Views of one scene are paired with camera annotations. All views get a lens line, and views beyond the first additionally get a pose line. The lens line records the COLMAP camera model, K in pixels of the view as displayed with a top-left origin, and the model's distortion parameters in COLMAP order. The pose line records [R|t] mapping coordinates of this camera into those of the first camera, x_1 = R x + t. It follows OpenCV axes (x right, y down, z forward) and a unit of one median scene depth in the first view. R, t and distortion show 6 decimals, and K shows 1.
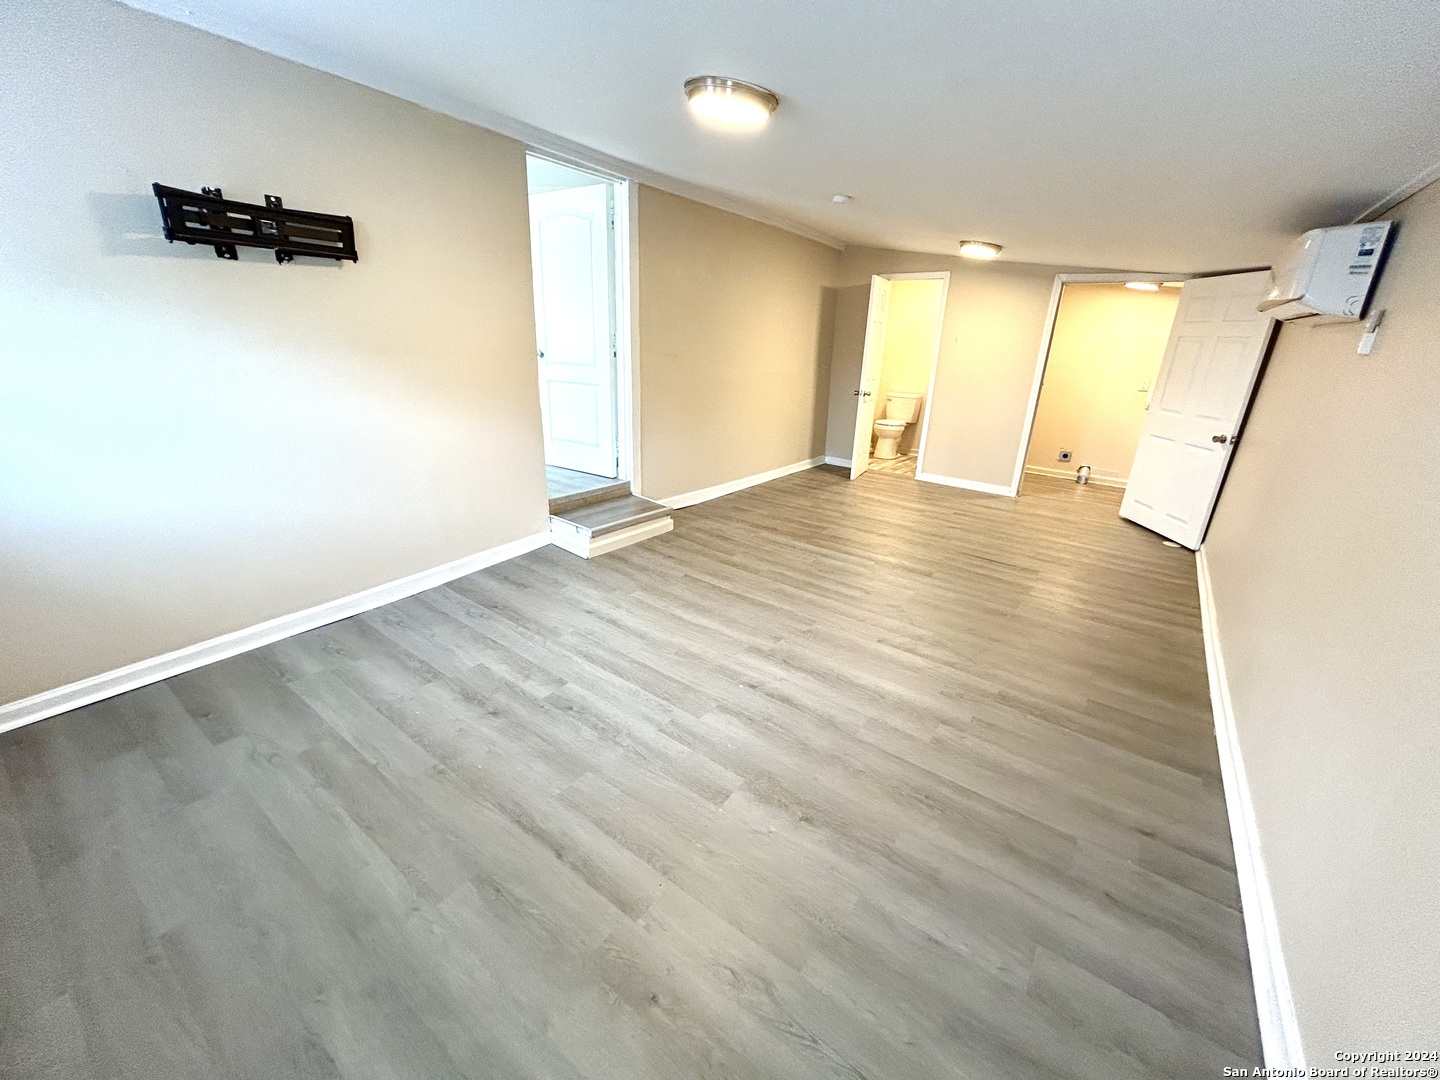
lens RADIAL K [[578.3, 0, 720.0], [0, 578.3, 540.0], [0, 0, 1]] dist [-0.000771, 0.004534]
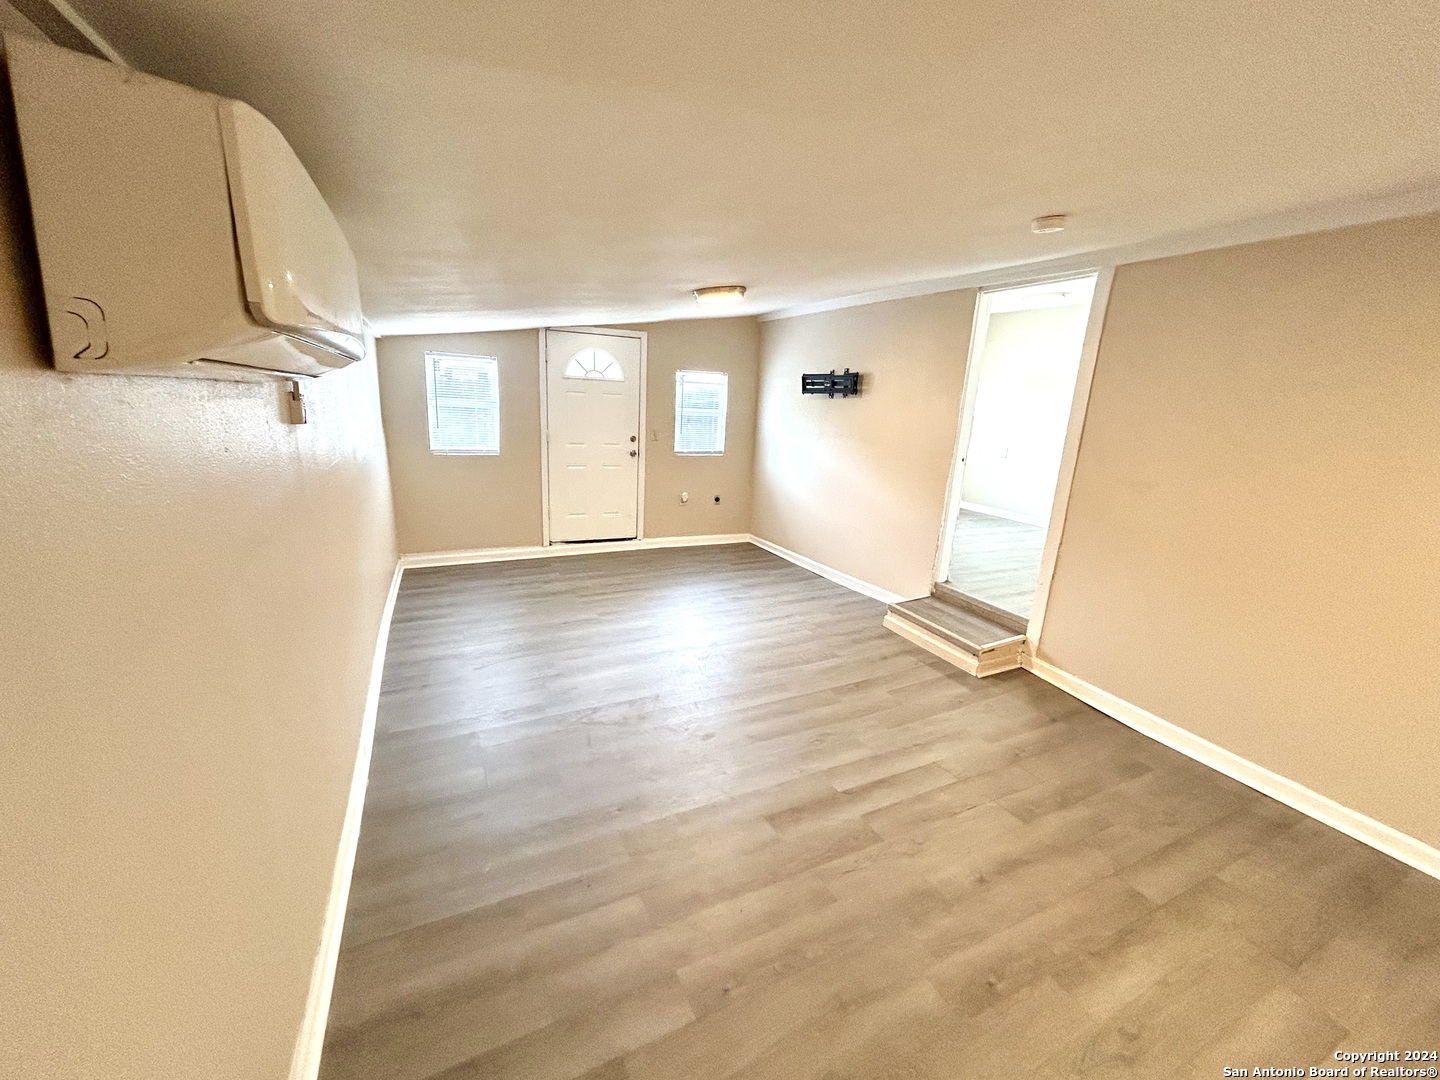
lens RADIAL K [[578.3, 0, 720.0], [0, 578.3, 540.0], [0, 0, 1]] dist [-0.000771, 0.004534]
pose [[-0.463358, 0.155173, -0.872480, 0.972575], [-0.358775, 0.867403, 0.344809, -0.427862], [0.810296, 0.472794, -0.346246, 1.154829]]
